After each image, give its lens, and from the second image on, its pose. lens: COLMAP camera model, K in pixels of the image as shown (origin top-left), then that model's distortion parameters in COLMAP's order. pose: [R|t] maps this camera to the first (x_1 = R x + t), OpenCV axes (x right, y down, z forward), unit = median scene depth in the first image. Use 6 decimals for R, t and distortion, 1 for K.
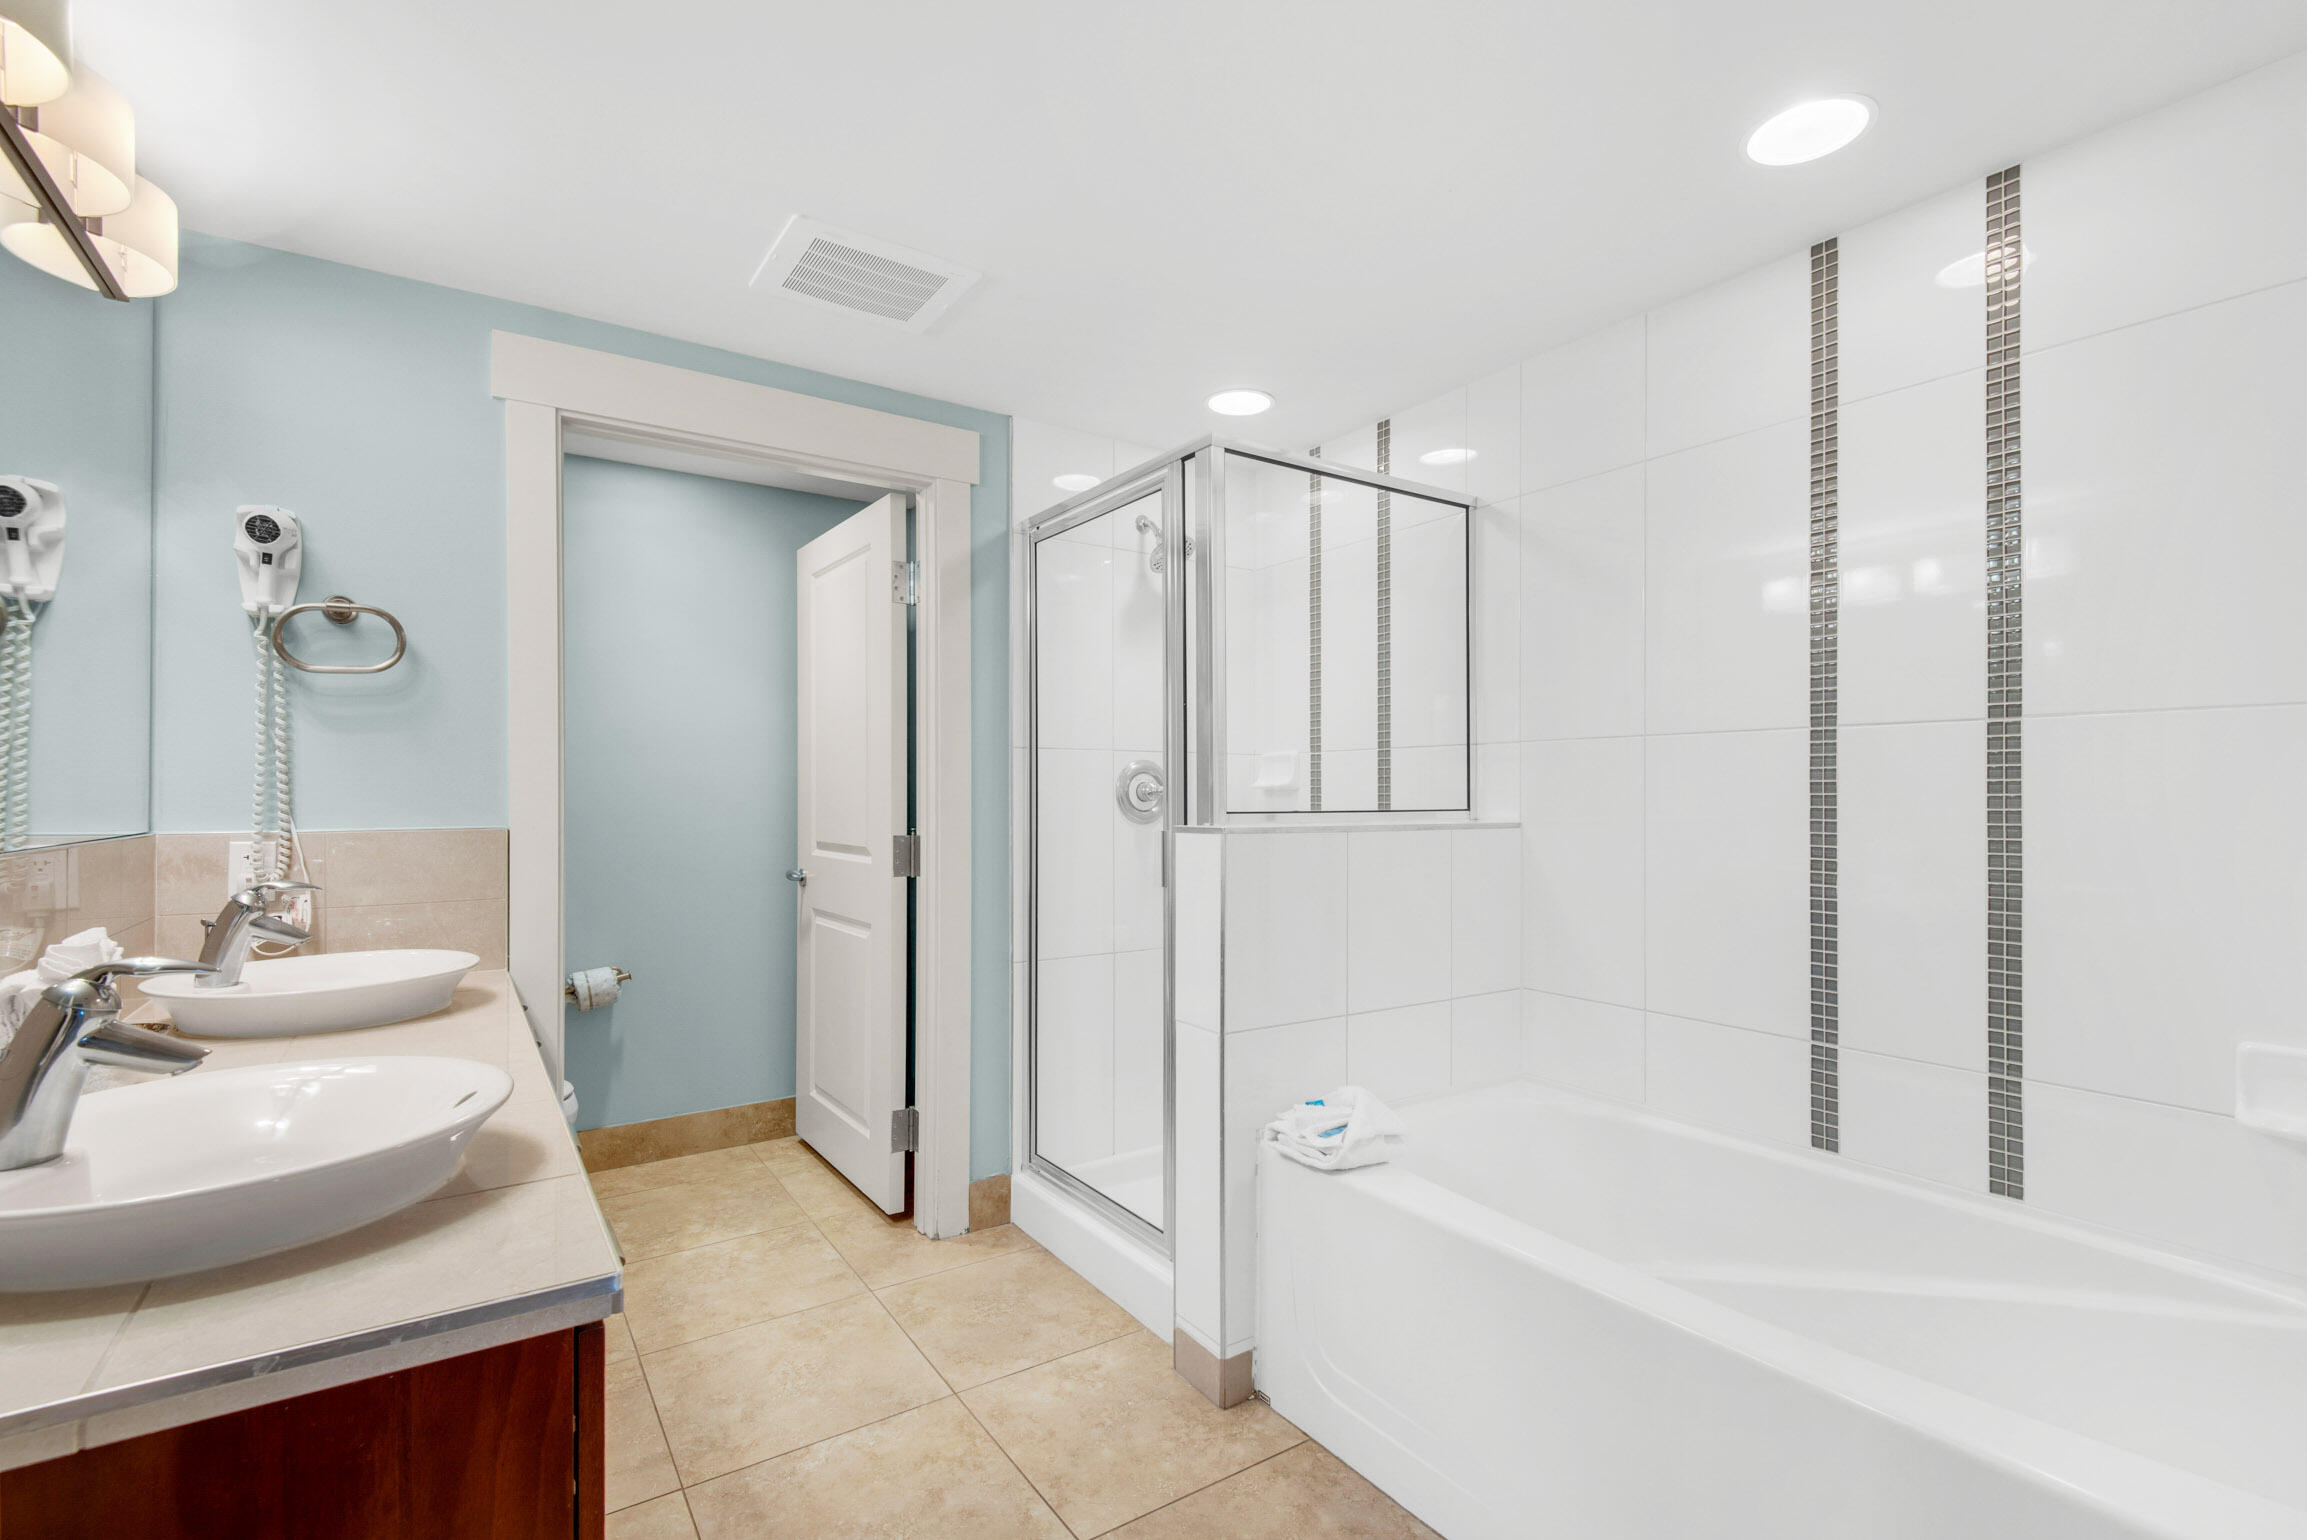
lens RADIAL K [[1054.7, 0, 1161.8], [0, 1054.7, 789.4], [0, 0, 1]] dist [0.003005, 0.000335]
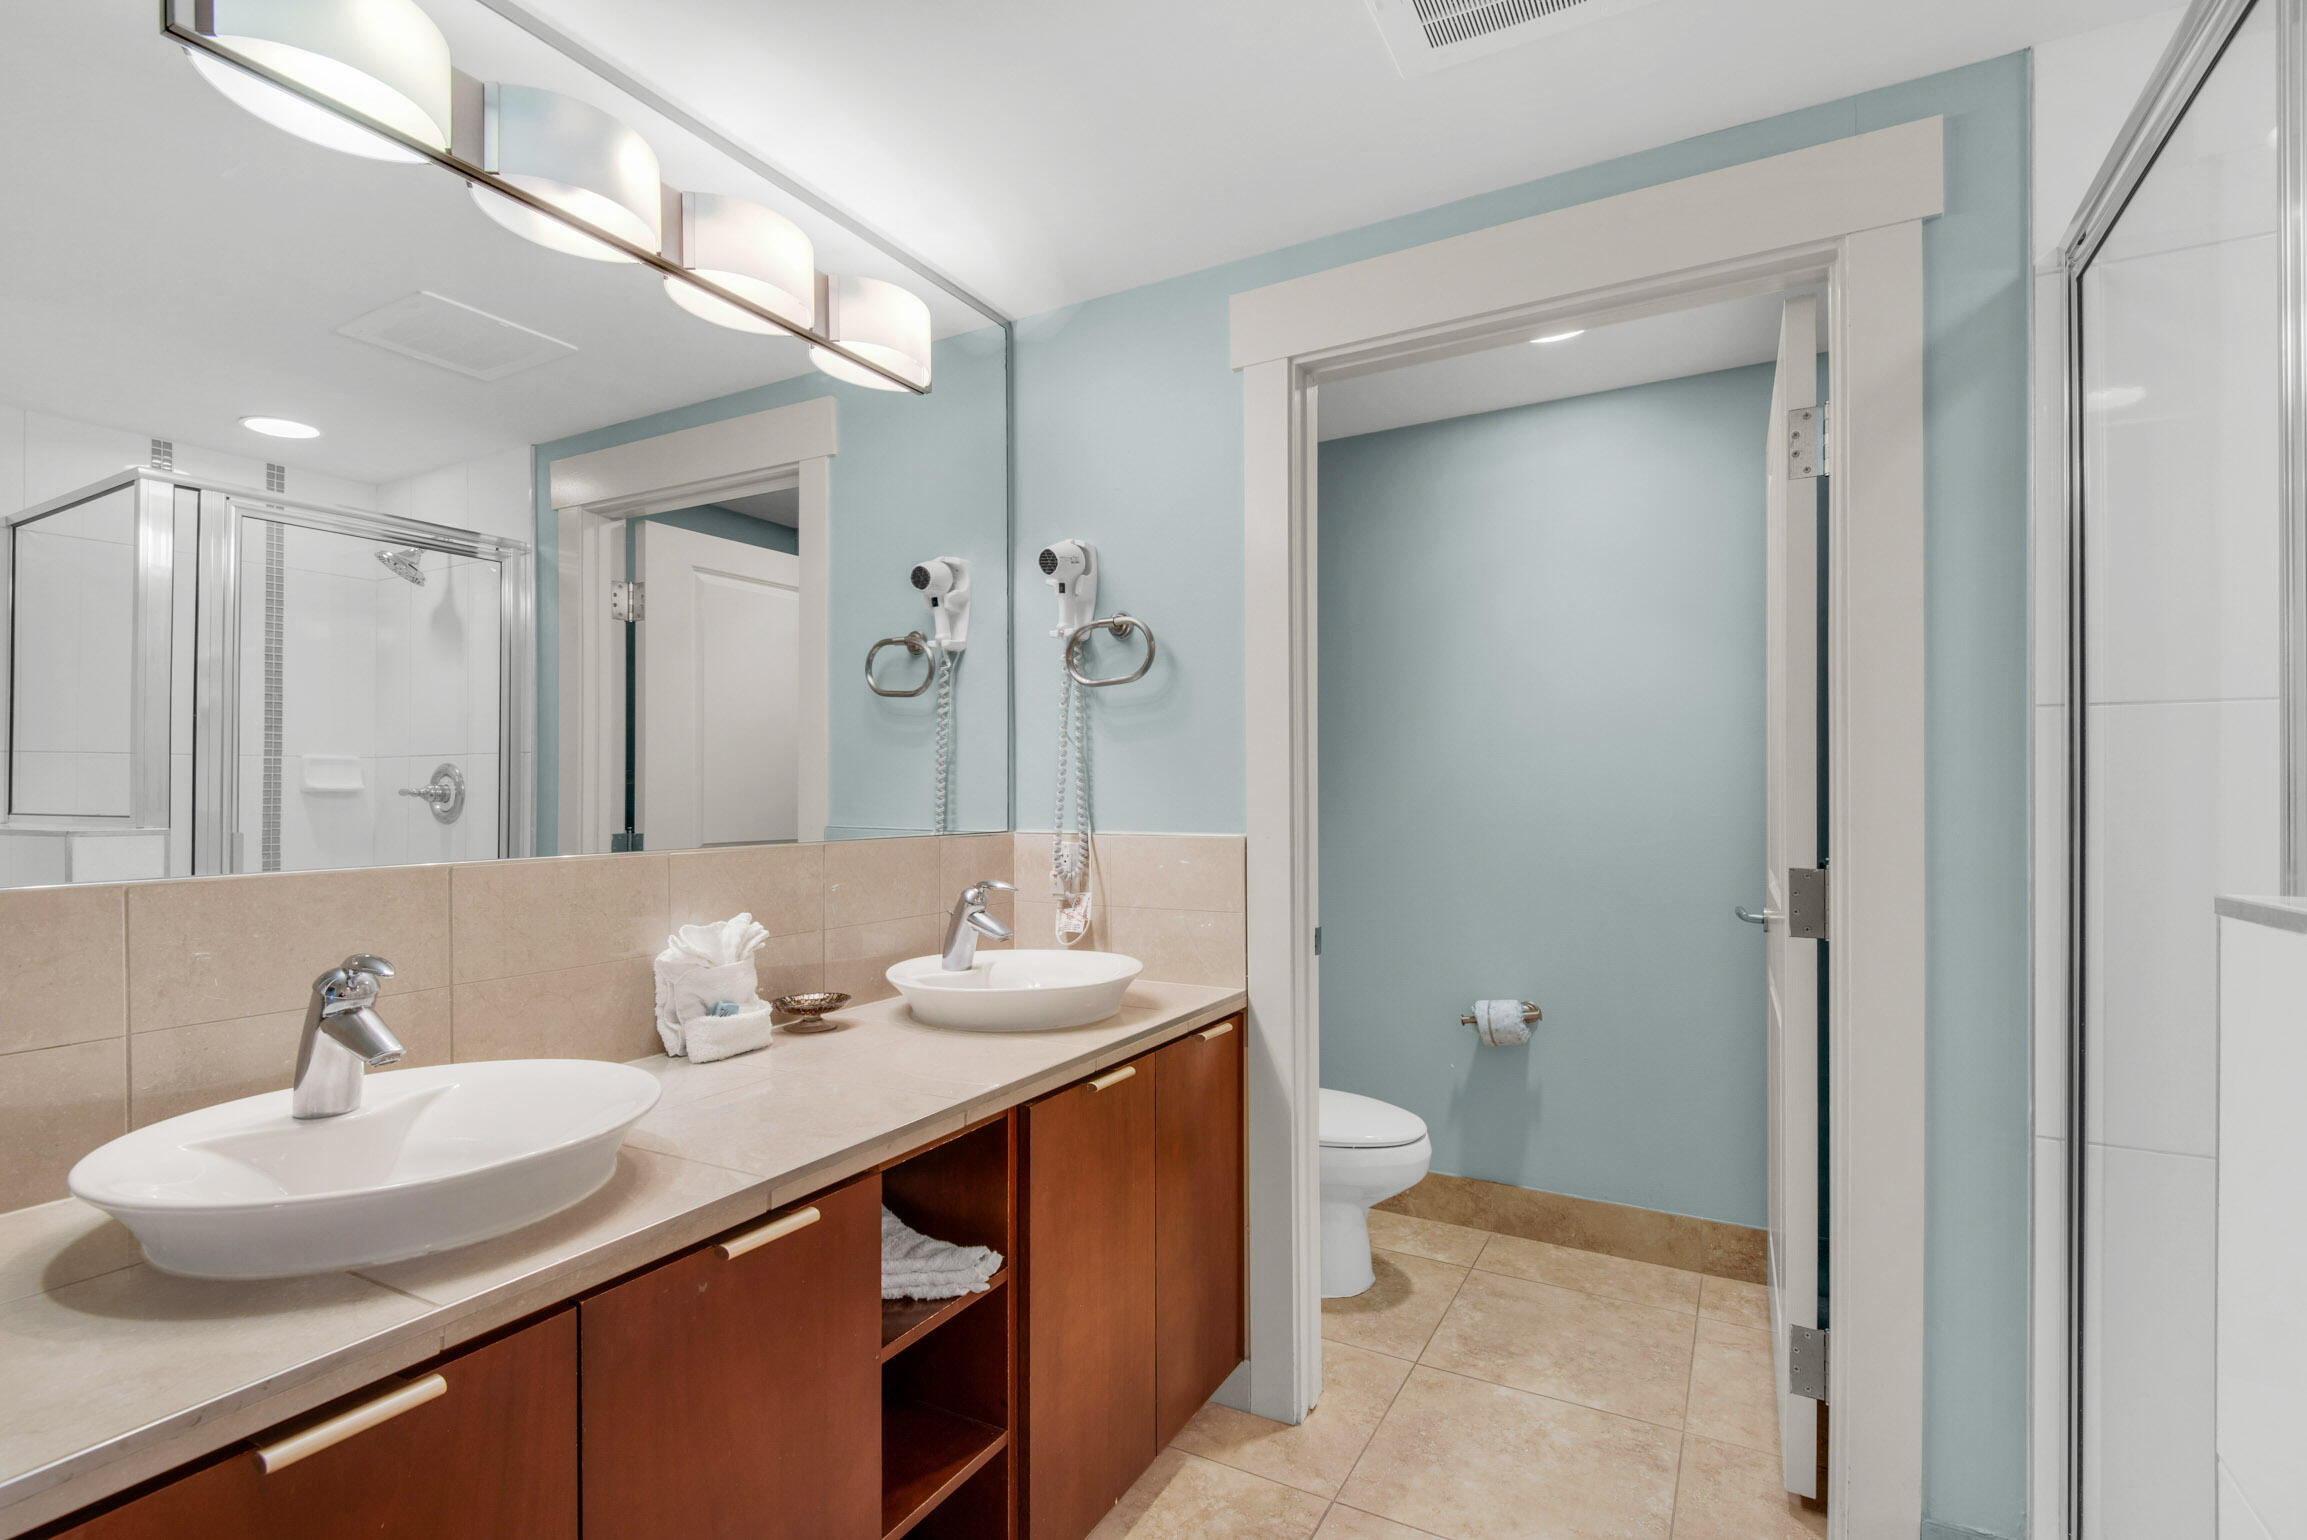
lens RADIAL K [[1063.1, 0, 1147.0], [0, 1063.1, 801.1], [0, 0, 1]] dist [0.036885, -0.025655]
pose [[0.441067, 0.004320, -0.897464, 0.133741], [0.007200, 0.999939, 0.008352, -0.002472], [0.897445, -0.010146, 0.441009, 0.399070]]
